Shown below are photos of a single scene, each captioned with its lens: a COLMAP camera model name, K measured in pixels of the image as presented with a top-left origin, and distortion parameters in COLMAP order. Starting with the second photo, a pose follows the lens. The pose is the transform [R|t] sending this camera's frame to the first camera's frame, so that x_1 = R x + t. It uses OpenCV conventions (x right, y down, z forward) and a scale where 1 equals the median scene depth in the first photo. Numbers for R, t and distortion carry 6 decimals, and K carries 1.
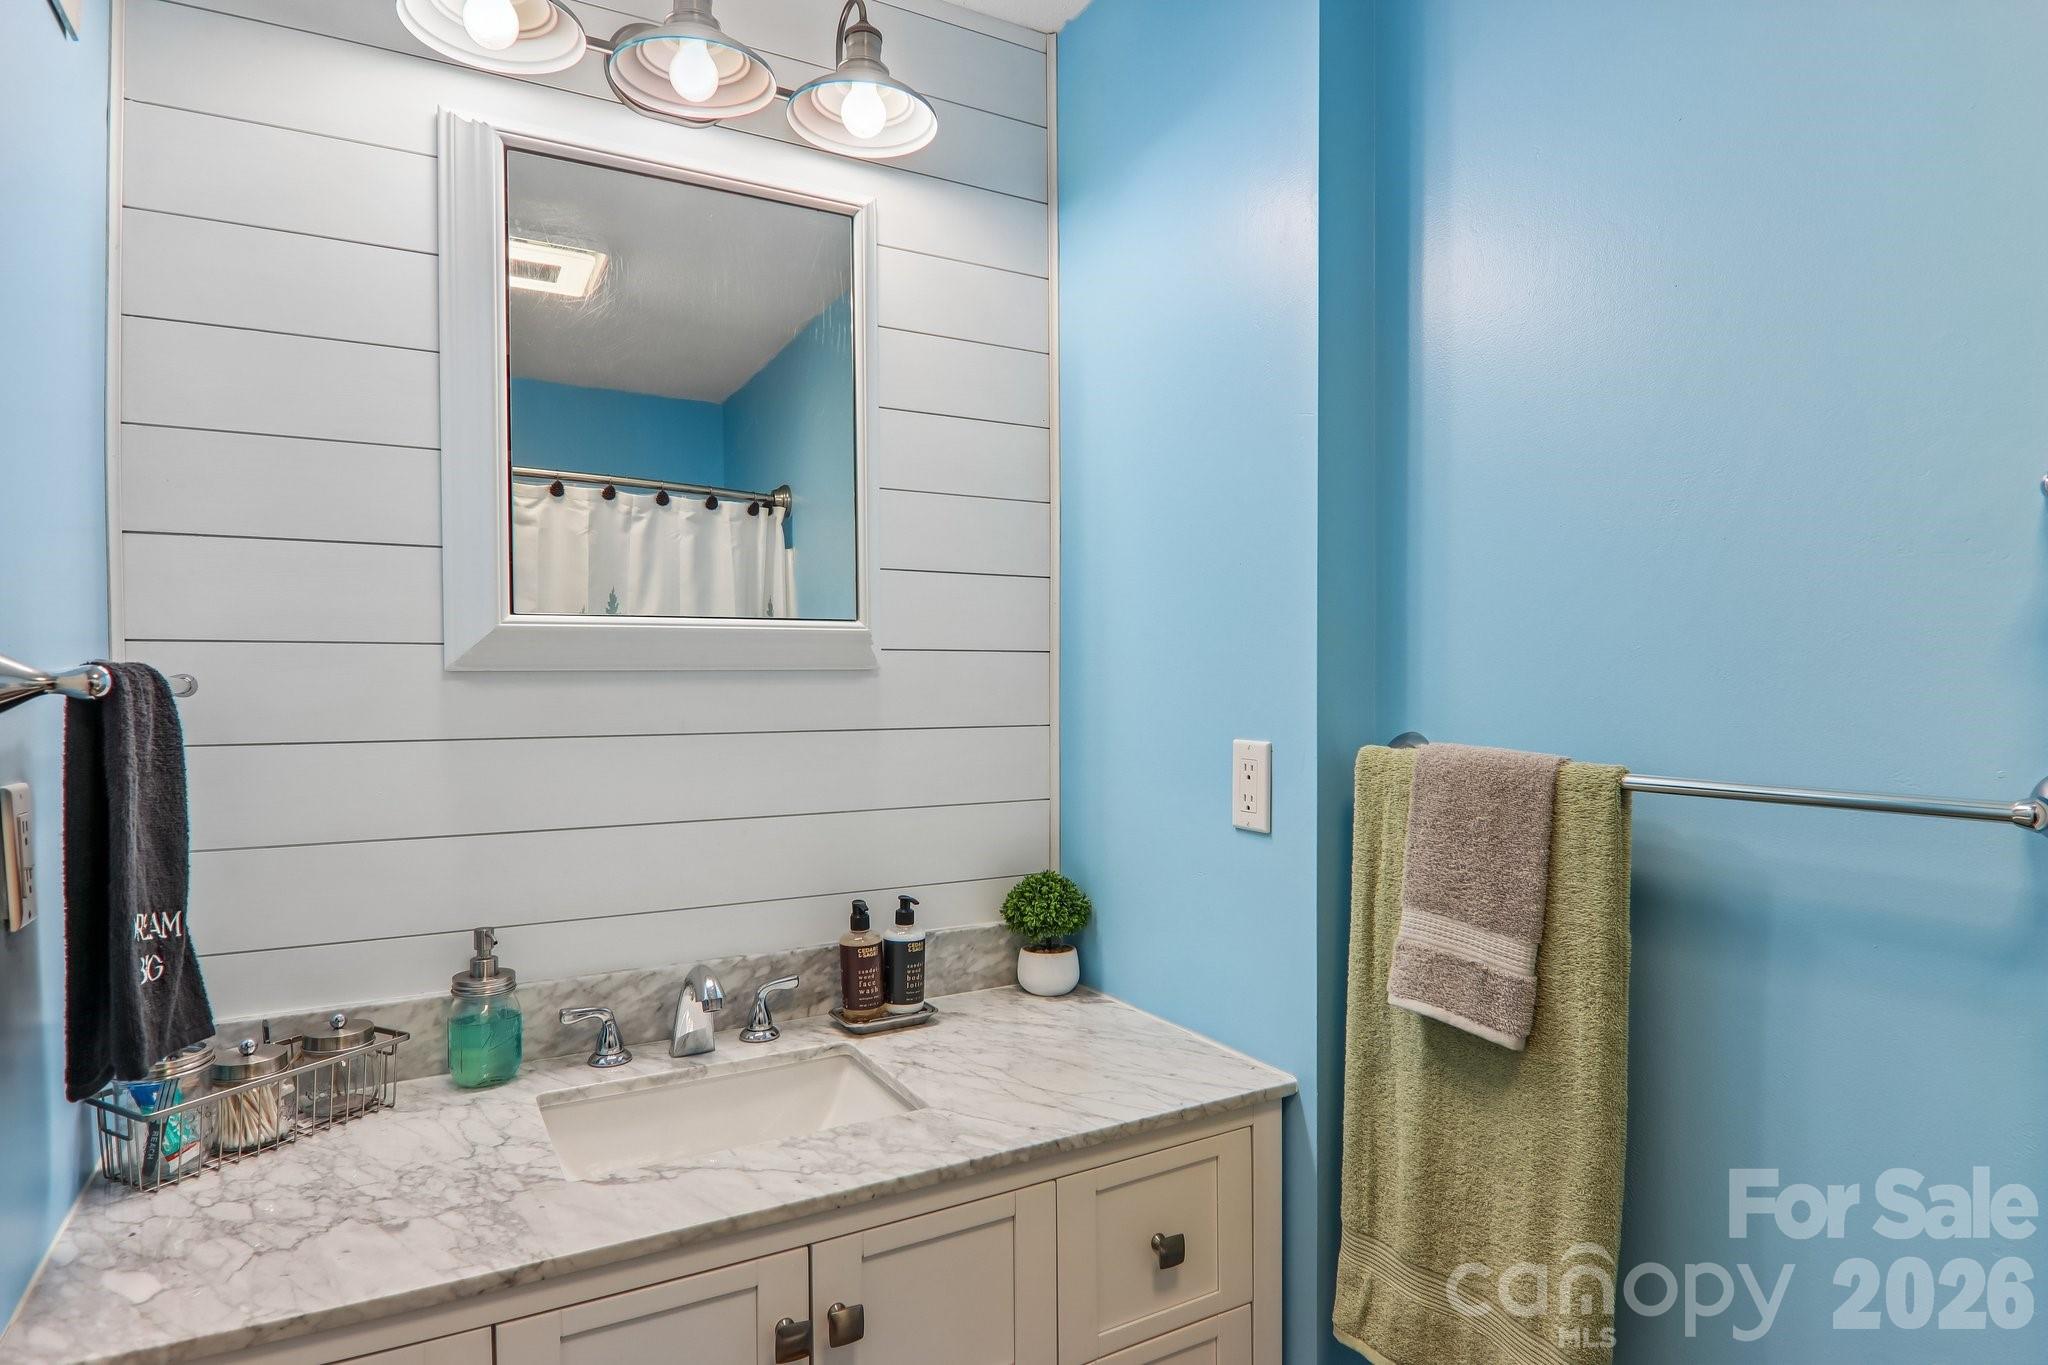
lens RADIAL K [[1163.4, 0, 1026.1], [0, 1163.4, 694.6], [0, 0, 1]] dist [0.001689, -0.018831]
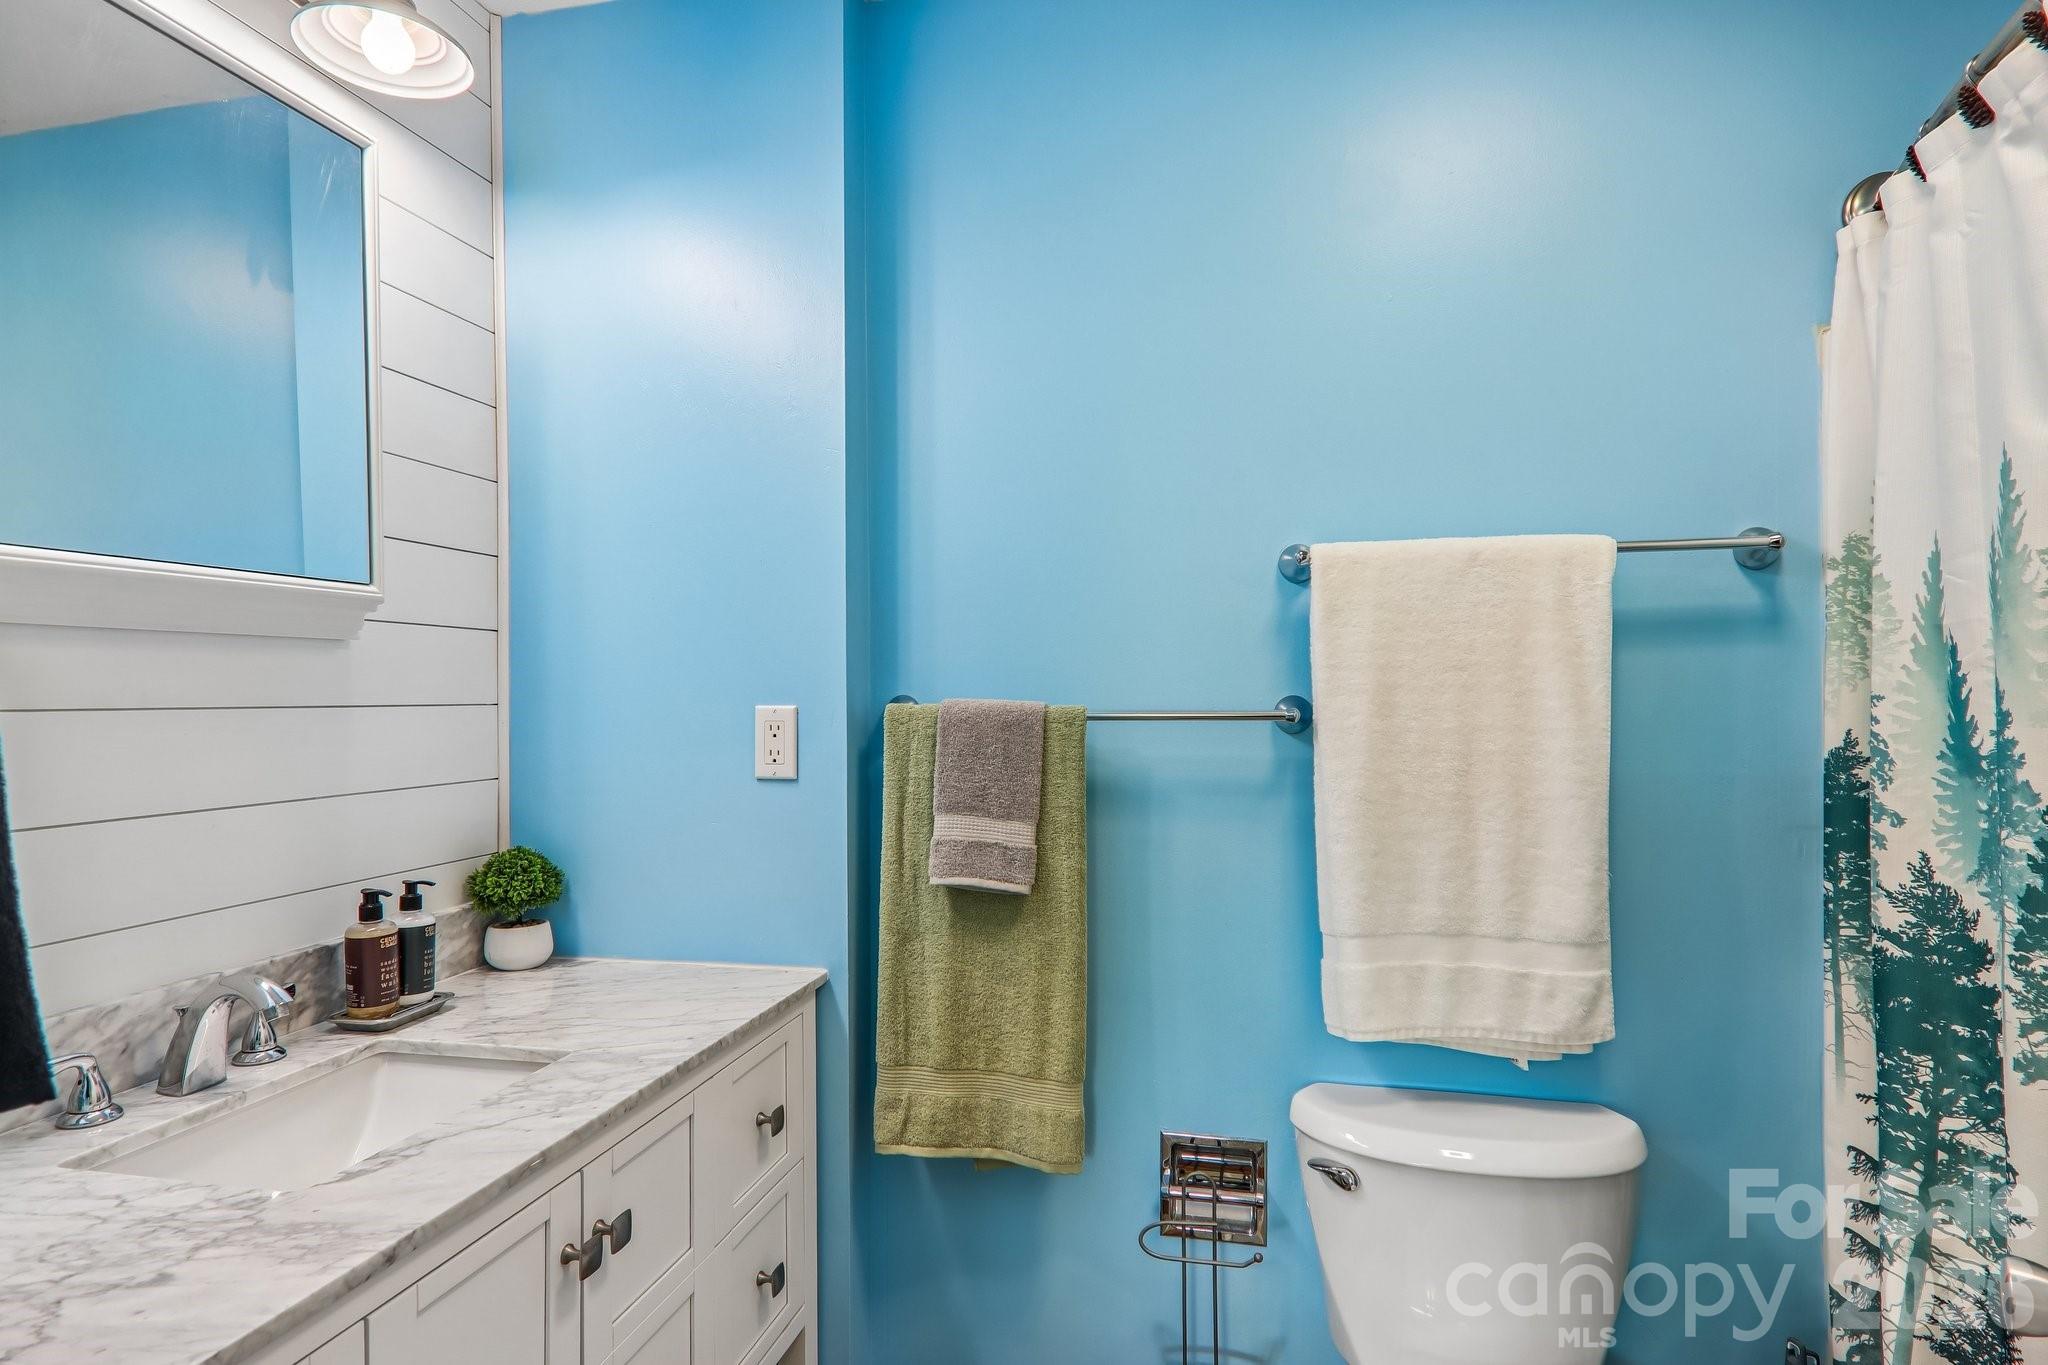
lens RADIAL K [[1163.4, 0, 1088.1], [0, 1163.4, 694.2], [0, 0, 1]] dist [0.001689, -0.018831]
pose [[0.630394, -0.001673, 0.776273, -0.604037], [0.015625, 0.999822, -0.010534, 0.050733], [-0.776118, 0.018770, 0.630309, -0.025374]]
